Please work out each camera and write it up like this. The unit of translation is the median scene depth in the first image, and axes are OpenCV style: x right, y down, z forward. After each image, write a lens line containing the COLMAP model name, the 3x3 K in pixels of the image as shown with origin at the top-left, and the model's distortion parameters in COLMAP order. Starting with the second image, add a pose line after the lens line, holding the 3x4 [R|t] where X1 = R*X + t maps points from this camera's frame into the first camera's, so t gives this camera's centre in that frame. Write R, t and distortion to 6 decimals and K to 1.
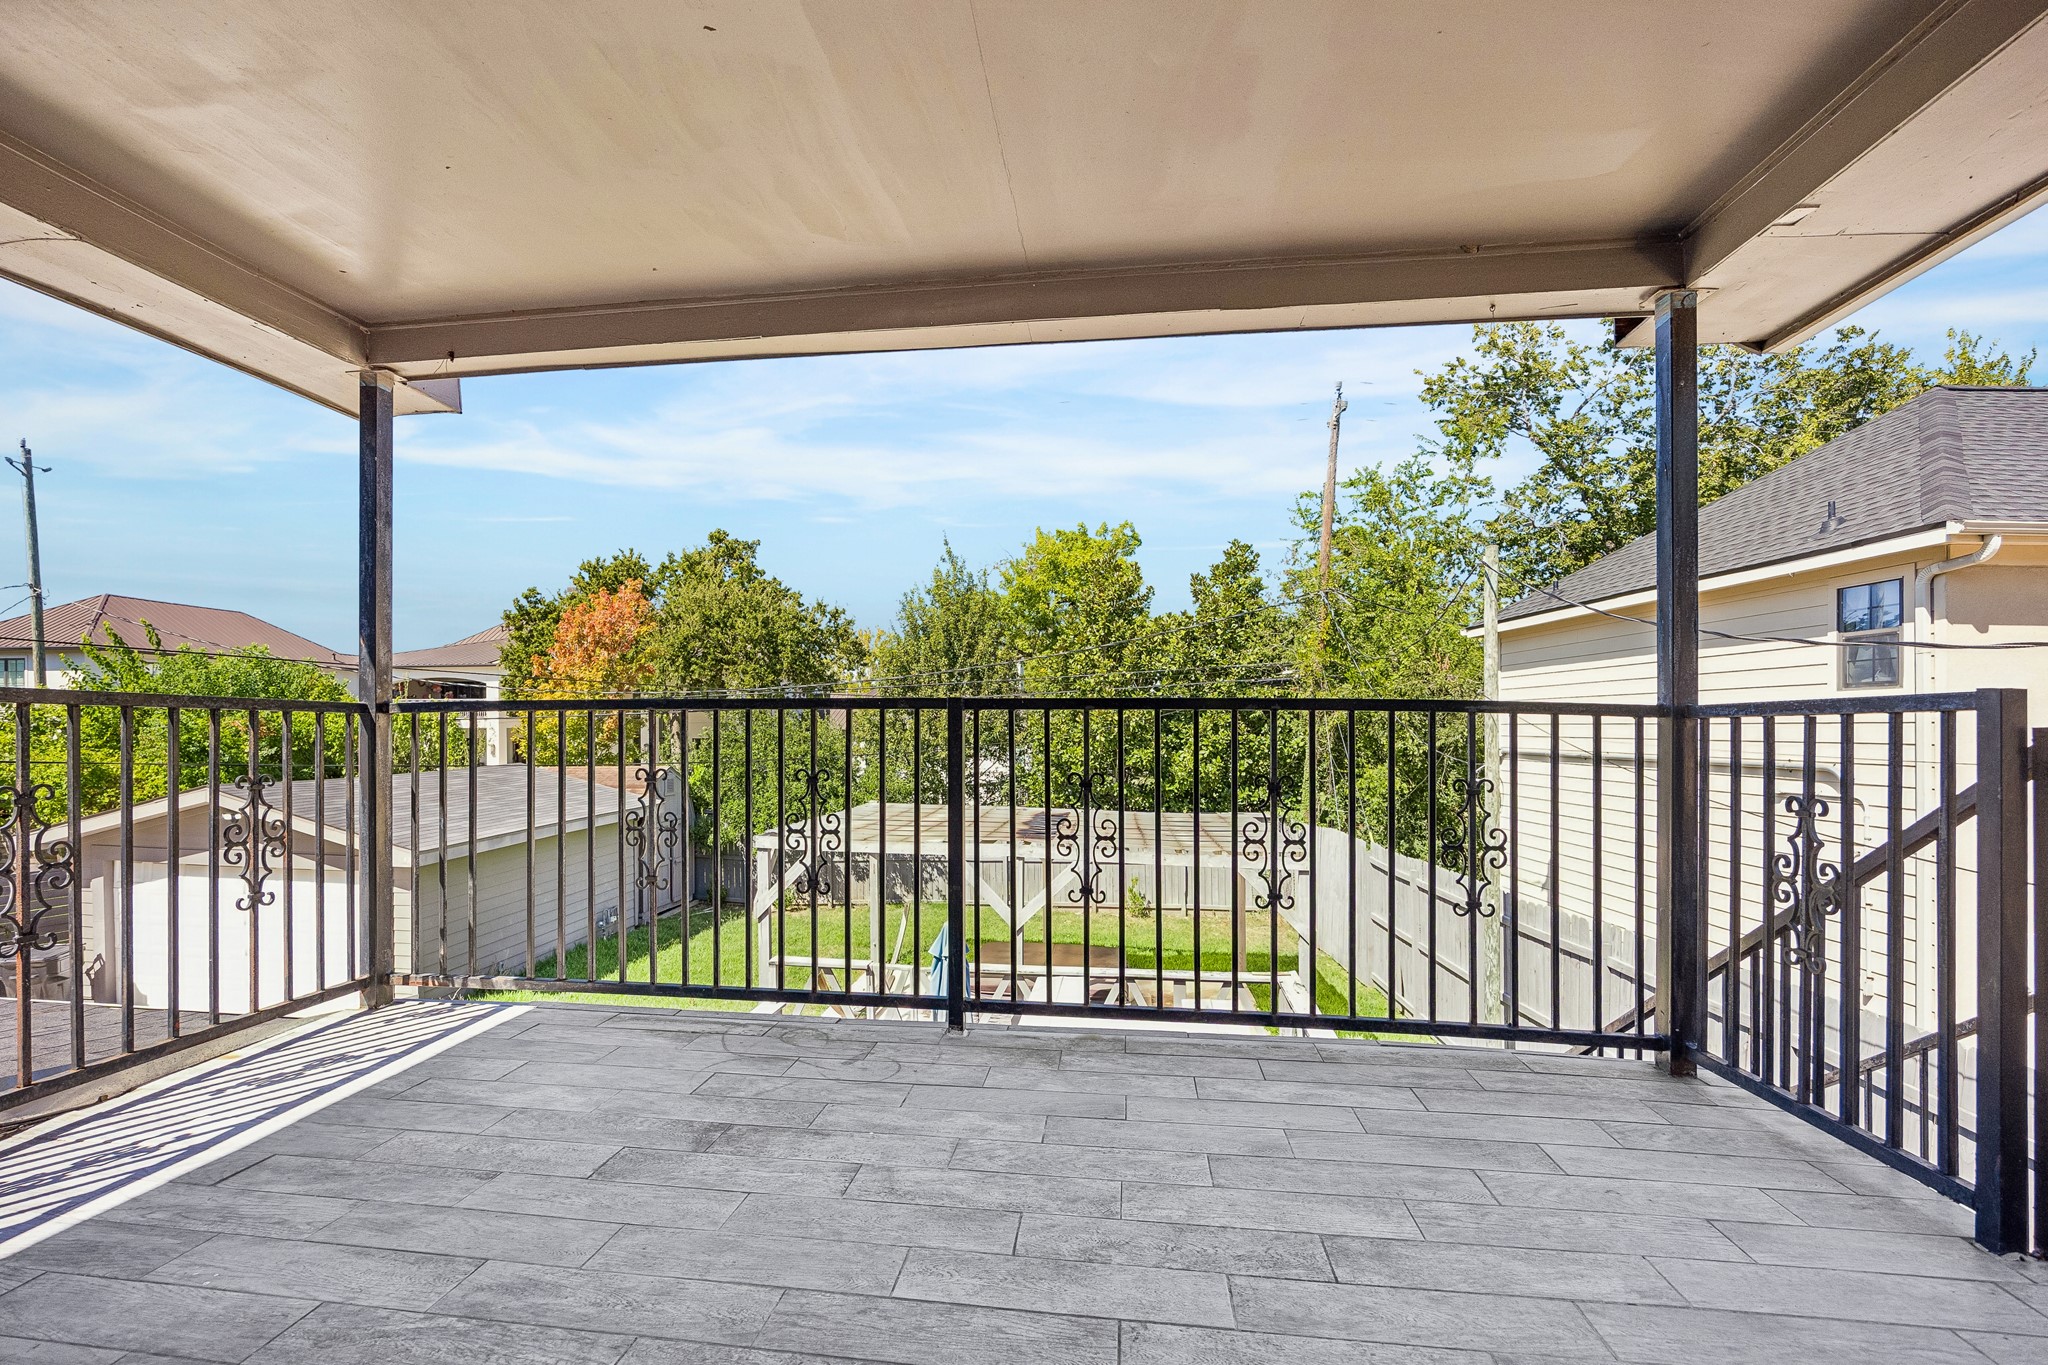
lens RADIAL K [[899.9, 0, 1035.6], [0, 899.9, 686.8], [0, 0, 1]] dist [-0.001762, -0.000135]
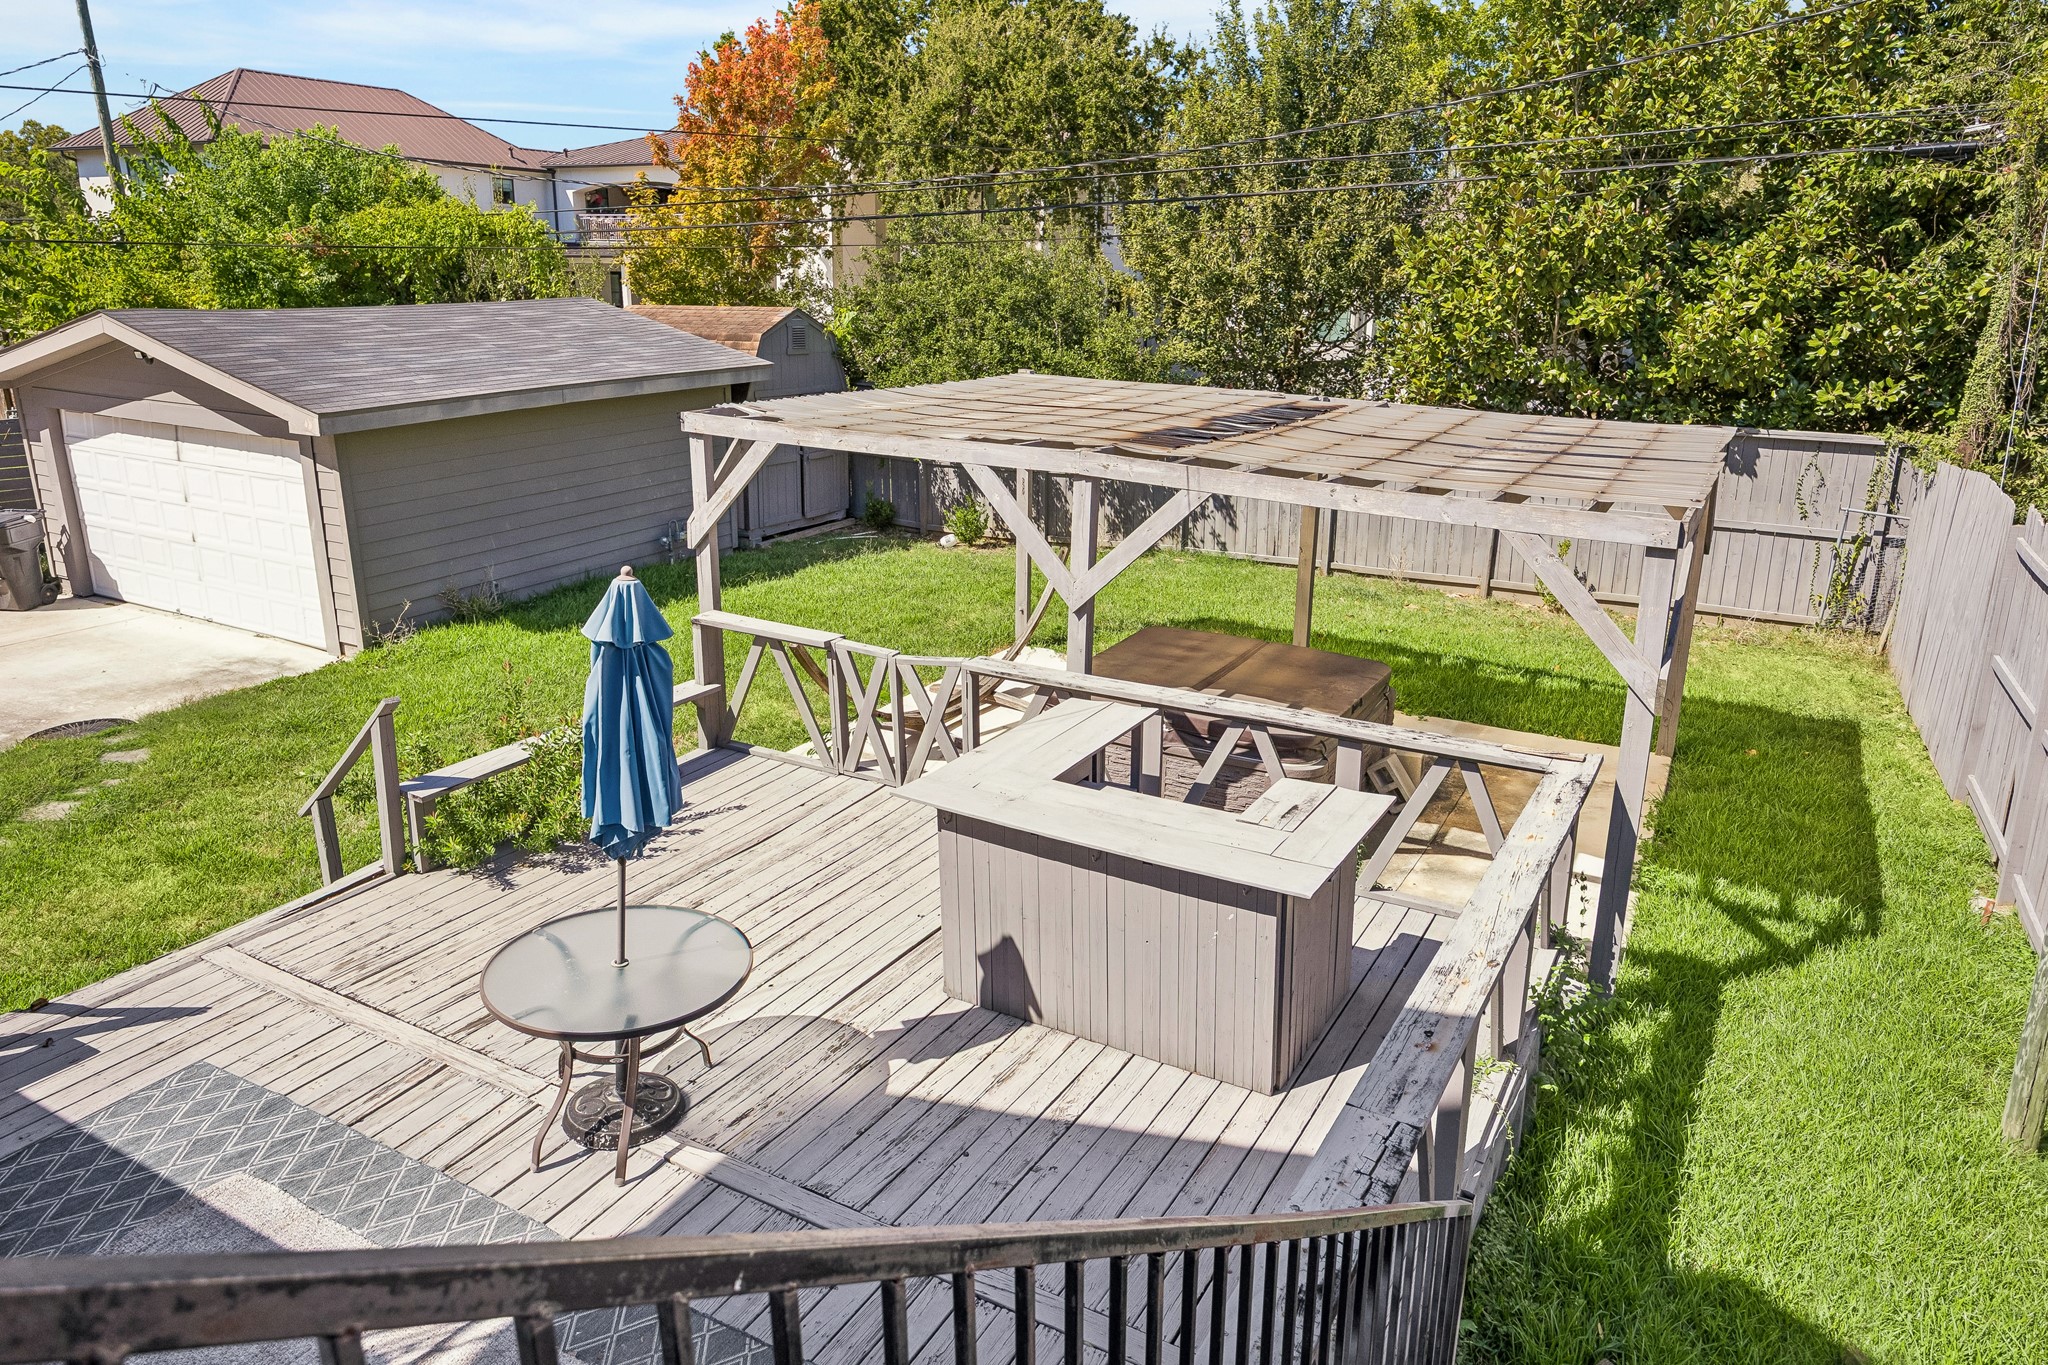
lens RADIAL K [[1400.0, 0, 1035.2], [0, 1400.0, 678.2], [0, 0, 1]] dist [-0.017569, 0.000550]
pose [[0.925625, 0.117252, -0.359820, 0.112473], [0.003949, 0.947749, 0.318994, 0.020068], [0.378422, -0.296690, 0.876797, 0.110626]]
